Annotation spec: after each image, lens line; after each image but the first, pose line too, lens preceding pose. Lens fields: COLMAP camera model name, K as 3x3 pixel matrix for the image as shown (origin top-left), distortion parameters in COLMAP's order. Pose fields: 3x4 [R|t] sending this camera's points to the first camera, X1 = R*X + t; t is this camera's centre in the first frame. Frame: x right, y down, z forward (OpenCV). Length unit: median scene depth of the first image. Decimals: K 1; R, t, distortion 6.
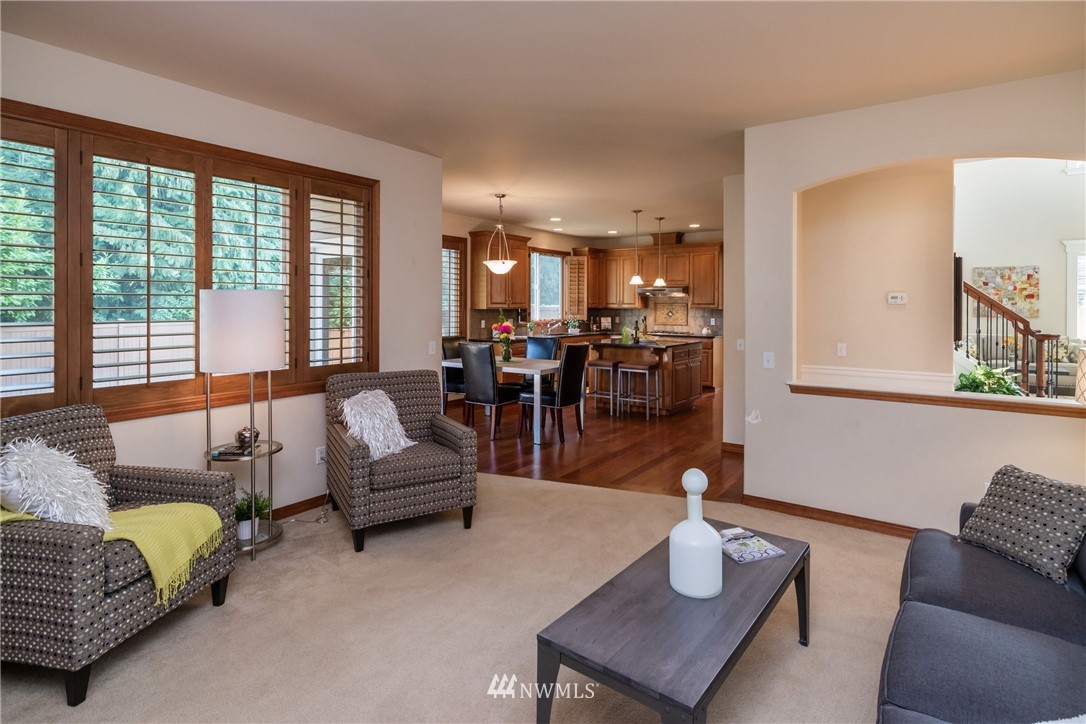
lens RADIAL K [[545.4, 0, 555.2], [0, 545.4, 305.3], [0, 0, 1]] dist [0.002164, 0.000661]
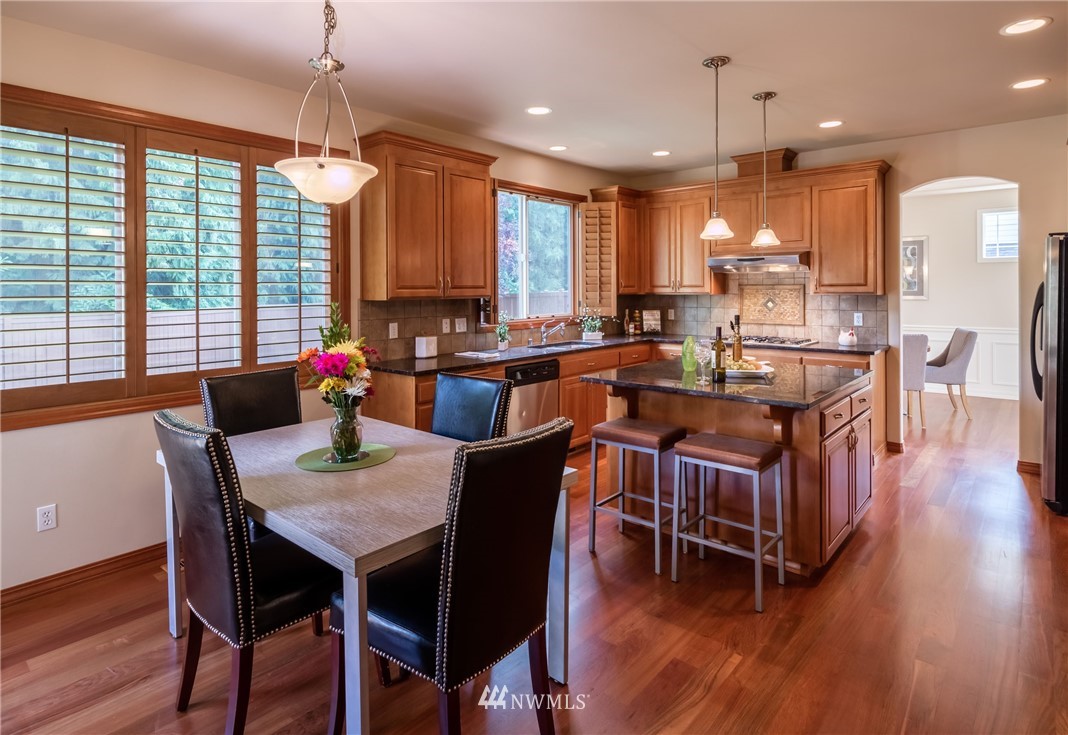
lens RADIAL K [[559.1, 0, 563.7], [0, 559.1, 290.0], [0, 0, 1]] dist [0.000762, 0.000425]
pose [[0.996933, -0.009572, -0.077669, 0.050088], [0.009716, 0.999952, 0.001470, -0.001265], [0.077652, -0.002220, 0.996978, 0.434306]]
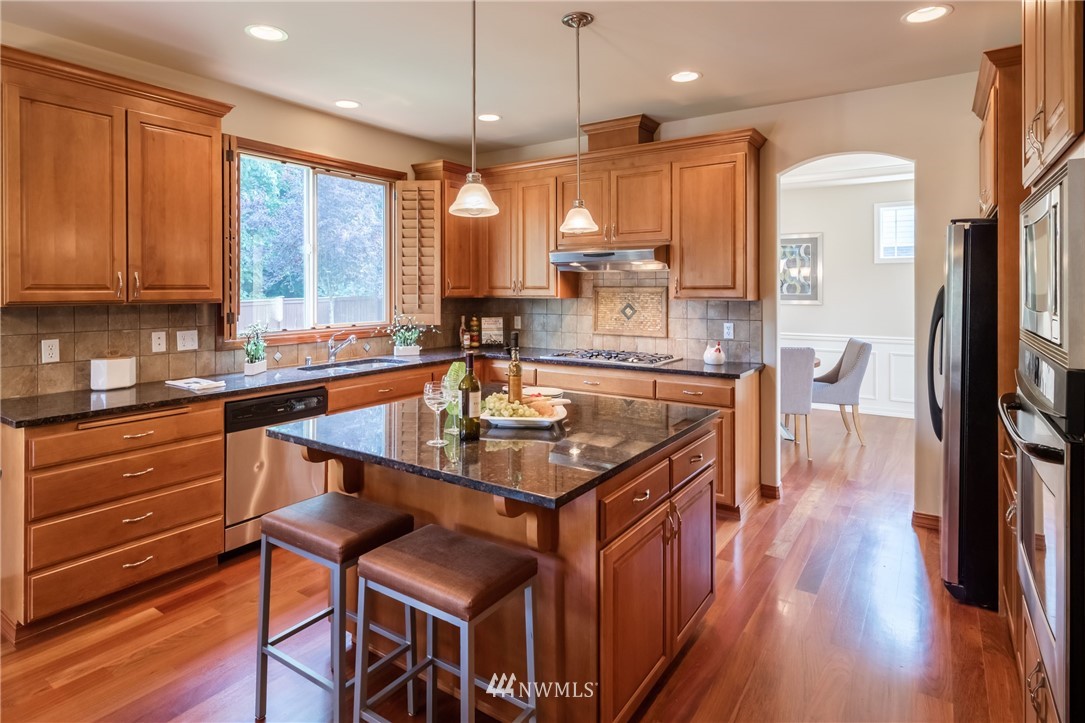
lens RADIAL K [[566.1, 0, 543.0], [0, 566.1, 287.8], [0, 0, 1]] dist [0.000079, 0.000288]
pose [[0.999870, -0.003350, 0.015758, 0.136539], [0.003395, 0.999990, -0.002820, -0.001741], [-0.015749, 0.002873, 0.999872, 0.552974]]
